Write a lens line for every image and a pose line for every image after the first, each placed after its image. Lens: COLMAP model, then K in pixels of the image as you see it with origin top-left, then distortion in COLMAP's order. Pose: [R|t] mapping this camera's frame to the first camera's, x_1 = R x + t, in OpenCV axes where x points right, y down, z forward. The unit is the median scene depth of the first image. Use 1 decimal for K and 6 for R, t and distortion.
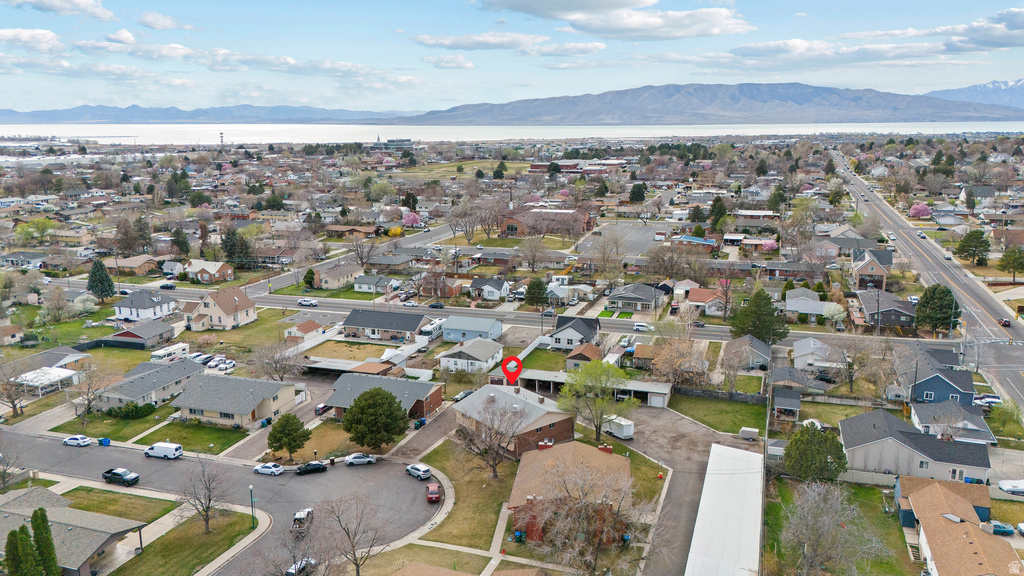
lens RADIAL K [[758.1, 0, 512.0], [0, 758.1, 288.0], [0, 0, 1]] dist [0.085181, -0.090203]
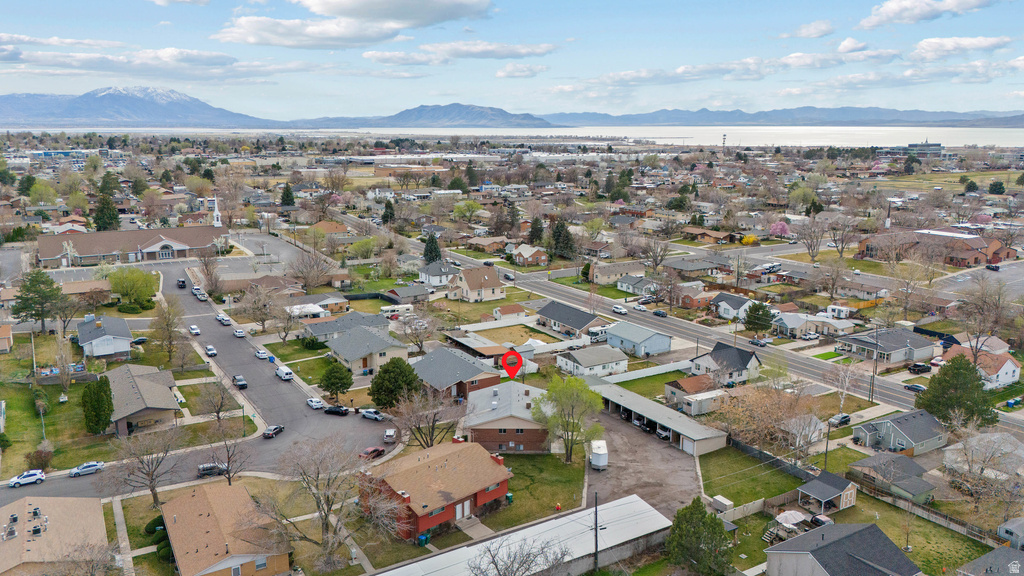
lens RADIAL K [[758.1, 0, 512.0], [0, 758.1, 288.0], [0, 0, 1]] dist [0.085181, -0.090203]
pose [[0.776341, 0.142919, -0.613896, 0.419678], [-0.144857, 0.988340, 0.046903, -0.033110], [0.613442, 0.052514, 0.787992, 0.133787]]
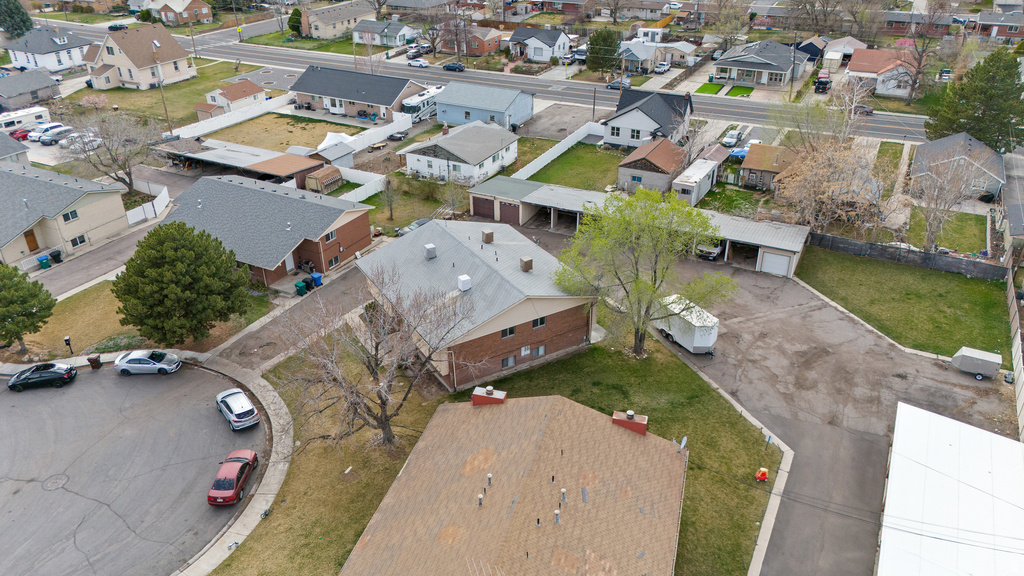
lens RADIAL K [[758.1, 0, 512.0], [0, 758.1, 288.0], [0, 0, 1]] dist [0.085181, -0.090203]
pose [[0.989029, 0.071019, -0.129526, 0.063902], [-0.030818, 0.956751, 0.289271, 0.015788], [0.144468, -0.282106, 0.948444, 0.370051]]
